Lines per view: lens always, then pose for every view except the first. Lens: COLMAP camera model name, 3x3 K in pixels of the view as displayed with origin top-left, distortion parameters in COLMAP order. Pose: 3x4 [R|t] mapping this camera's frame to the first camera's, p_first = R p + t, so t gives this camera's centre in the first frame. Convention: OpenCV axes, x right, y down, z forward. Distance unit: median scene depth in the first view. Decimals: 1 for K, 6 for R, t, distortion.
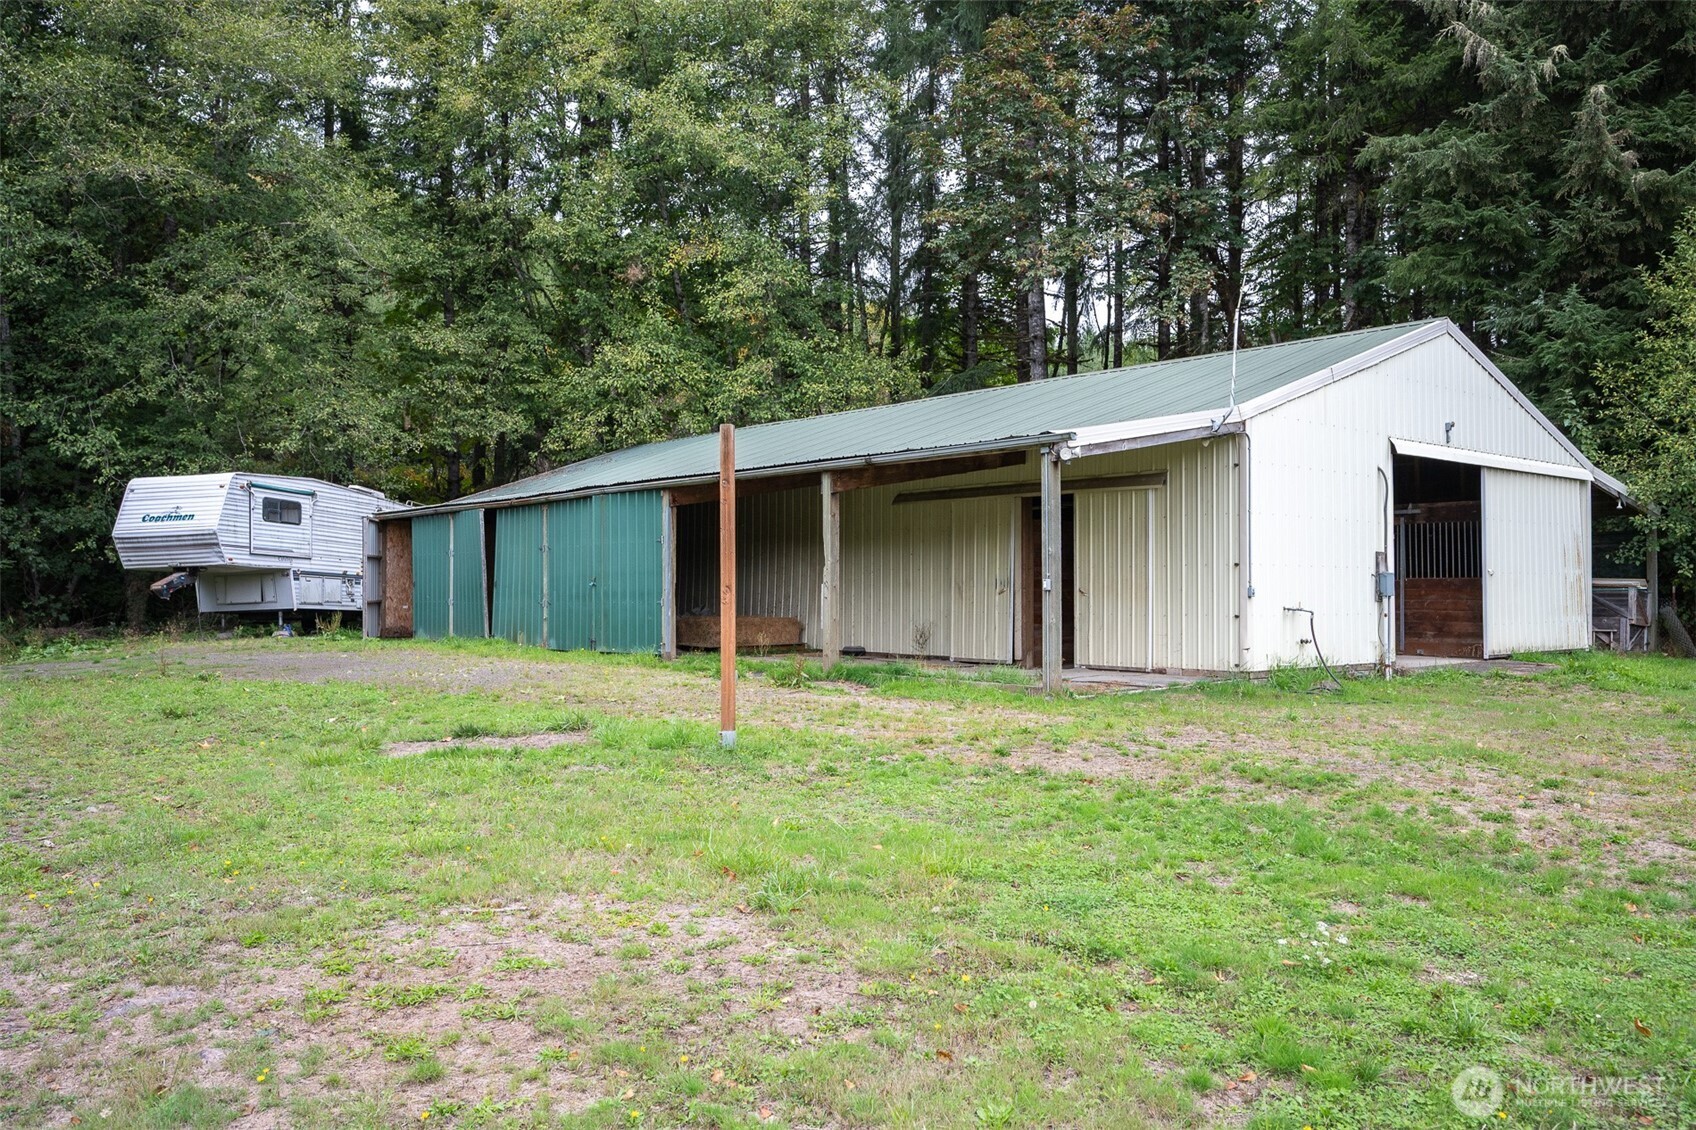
lens RADIAL K [[1320.3, 0, 848.0], [0, 1320.3, 565.0], [0, 0, 1]] dist [-0.001441, 0.002413]
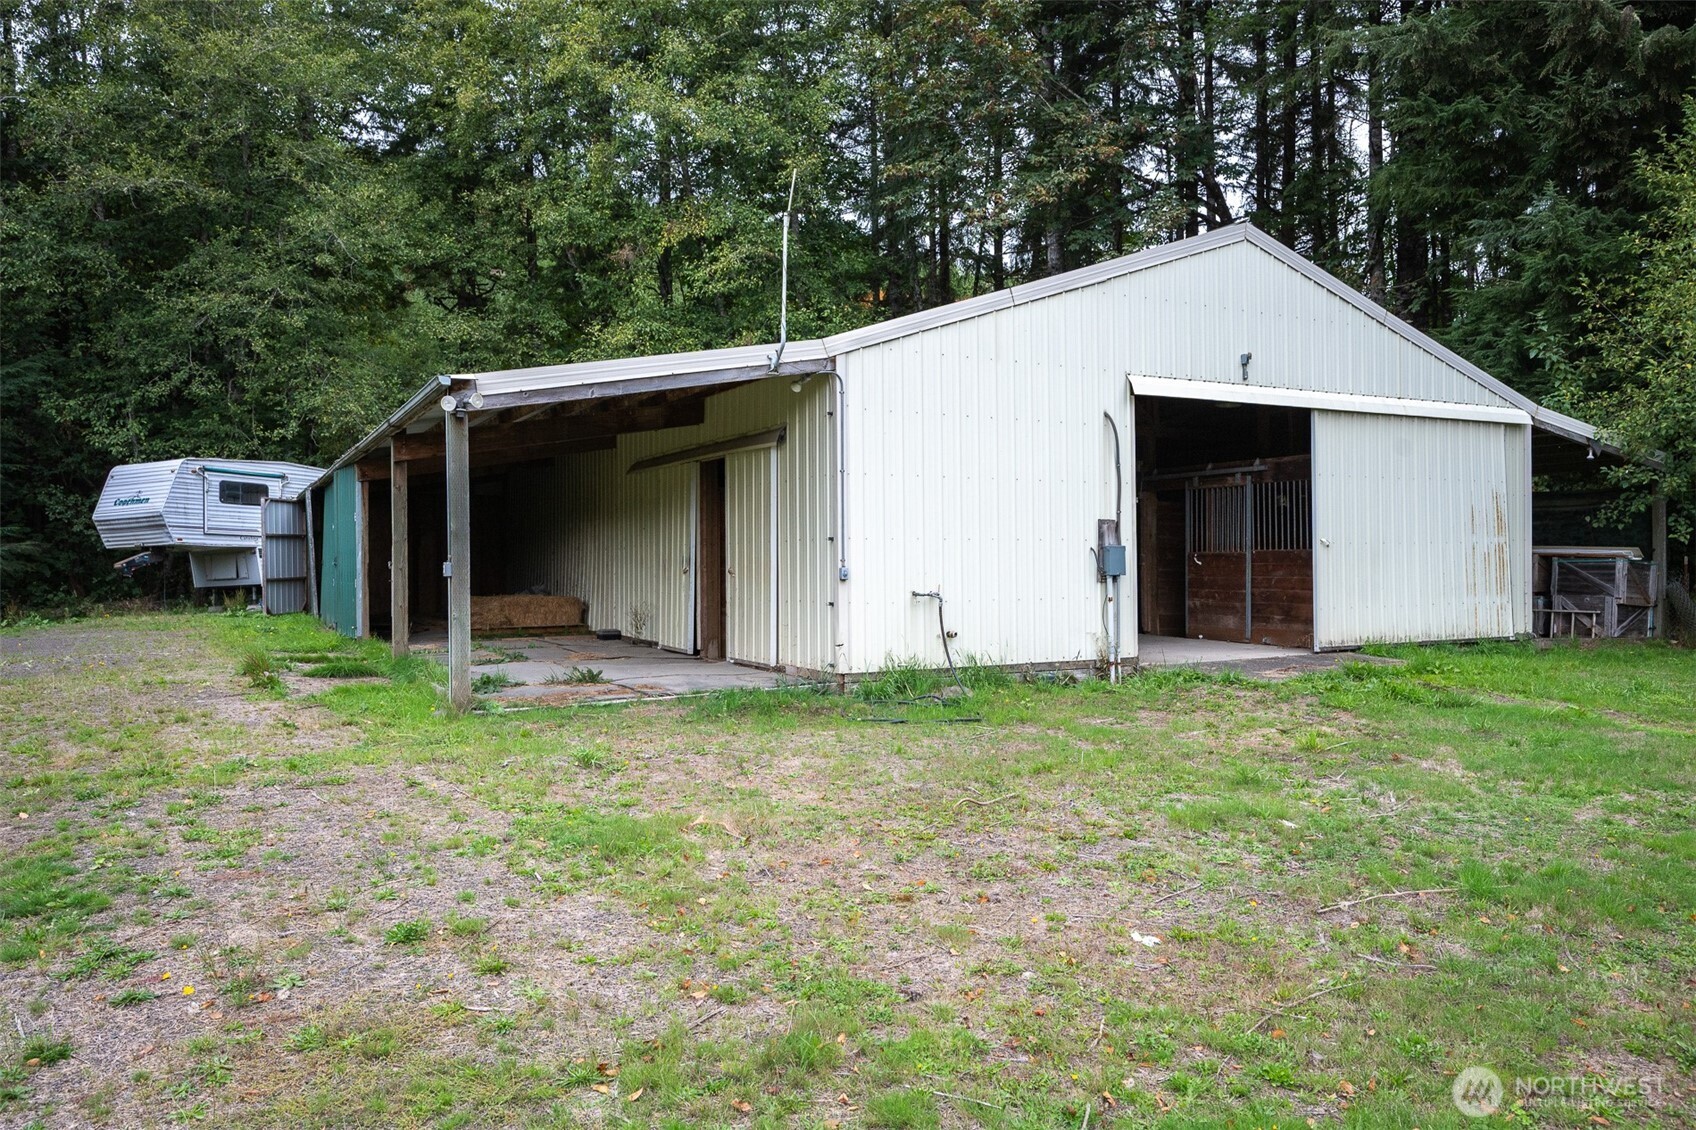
lens RADIAL K [[1188.1, 0, 848.0], [0, 1188.1, 565.0], [0, 0, 1]] dist [0.006813, -0.004596]
pose [[0.974123, -0.004864, -0.225967, 0.281773], [0.010565, 0.999655, 0.024027, -0.000894], [0.225773, -0.025793, 0.973839, 0.182056]]
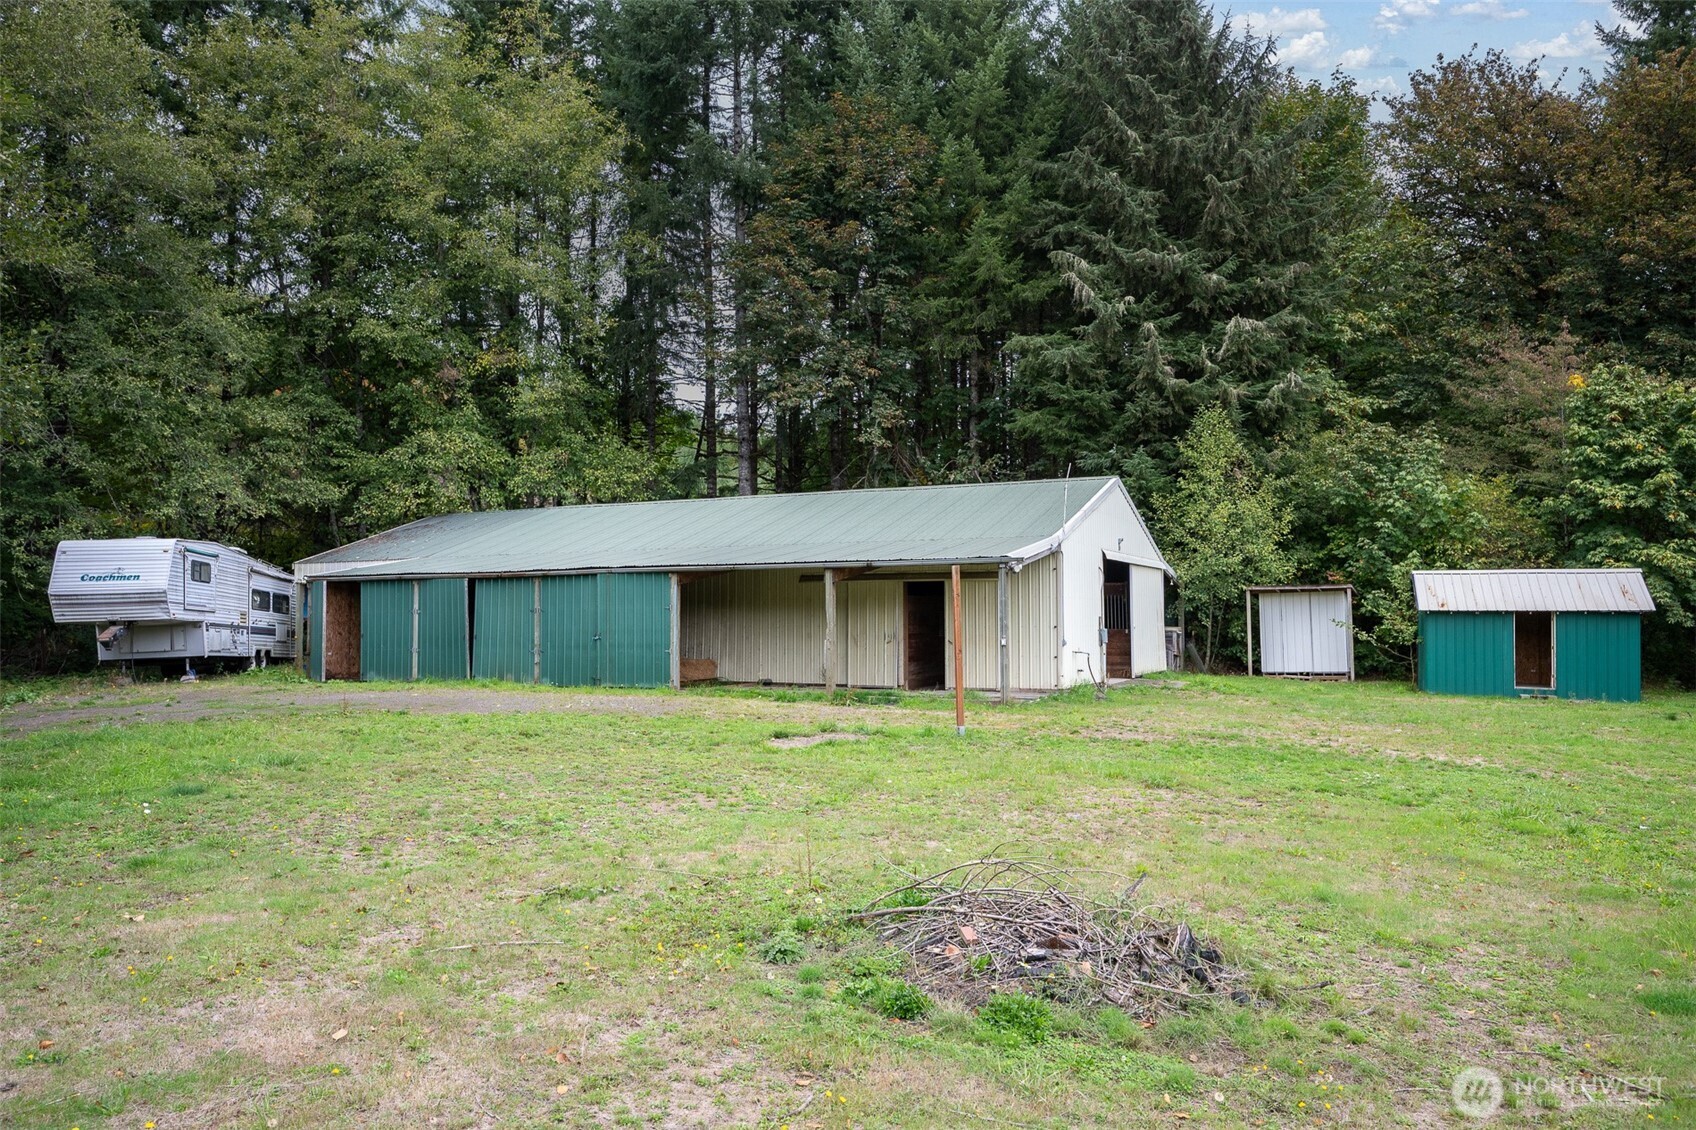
lens RADIAL K [[1188.5, 0, 848.0], [0, 1188.5, 565.0], [0, 0, 1]] dist [-0.006267, -0.000482]
pose [[0.918674, 0.015597, 0.394709, -0.339113], [-0.004694, 0.999581, -0.028572, -0.020852], [-0.394989, 0.024396, 0.918362, -0.187210]]
